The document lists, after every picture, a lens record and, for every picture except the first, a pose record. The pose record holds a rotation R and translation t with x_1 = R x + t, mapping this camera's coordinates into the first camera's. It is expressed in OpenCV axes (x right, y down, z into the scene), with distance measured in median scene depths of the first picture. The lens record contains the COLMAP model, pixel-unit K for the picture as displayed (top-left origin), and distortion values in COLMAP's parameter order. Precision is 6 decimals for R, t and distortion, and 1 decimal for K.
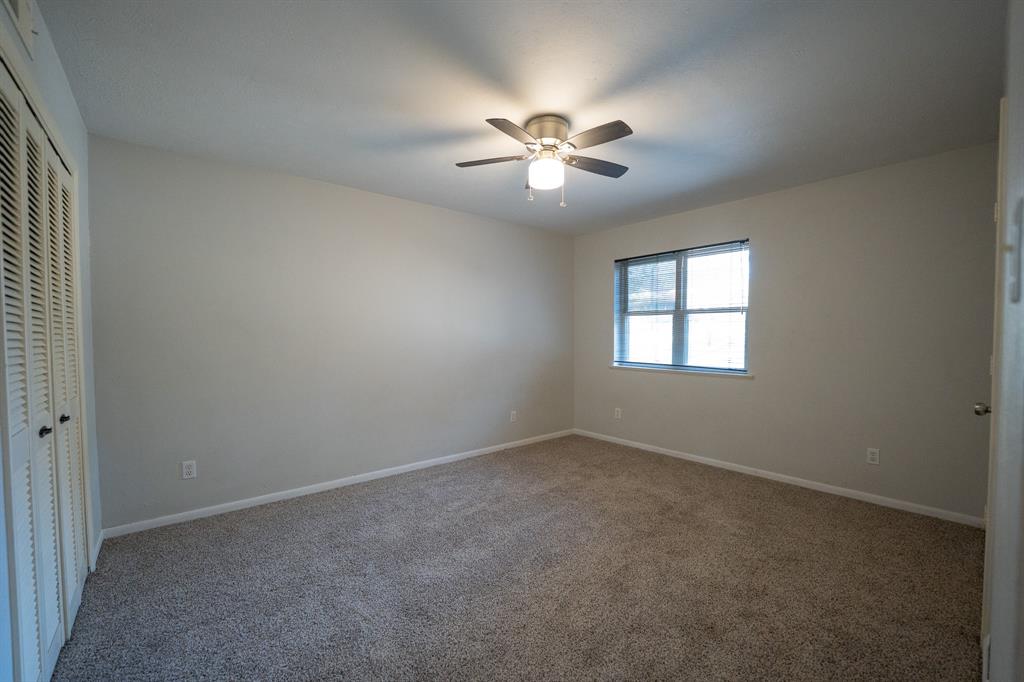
lens RADIAL K [[417.9, 0, 511.6], [0, 417.9, 342.9], [0, 0, 1]] dist [-0.024595, 0.002193]
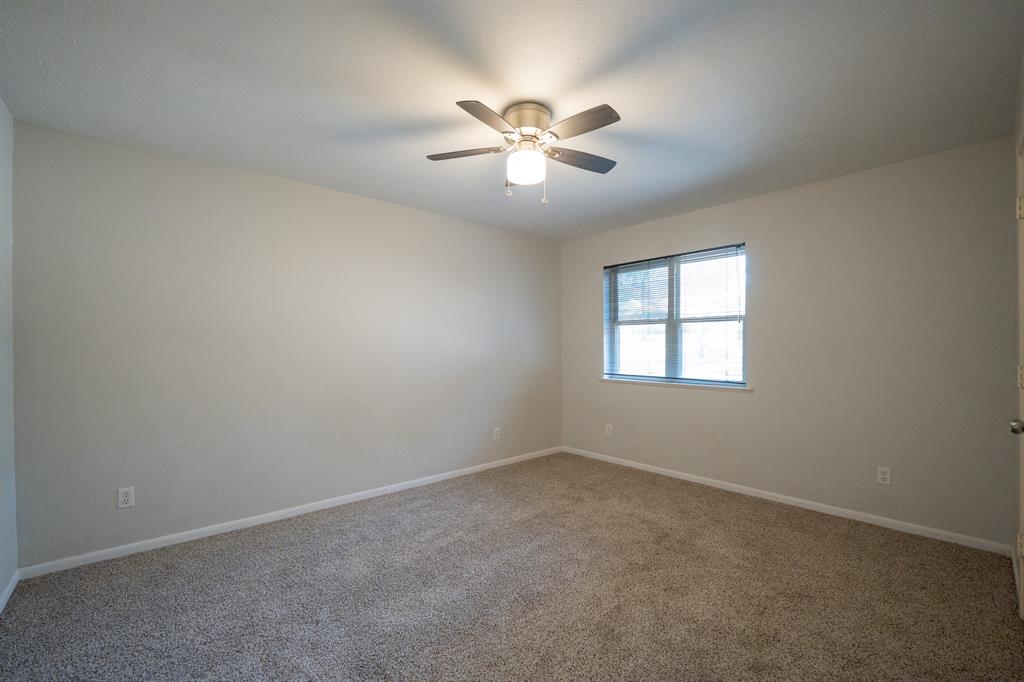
lens RADIAL K [[417.9, 0, 511.7], [0, 417.9, 342.7], [0, 0, 1]] dist [-0.024595, 0.002193]
pose [[0.999801, -0.001889, 0.019879, 0.031092], [0.002503, 0.999519, -0.030921, 0.004278], [-0.019811, 0.030964, 0.999324, 0.100637]]
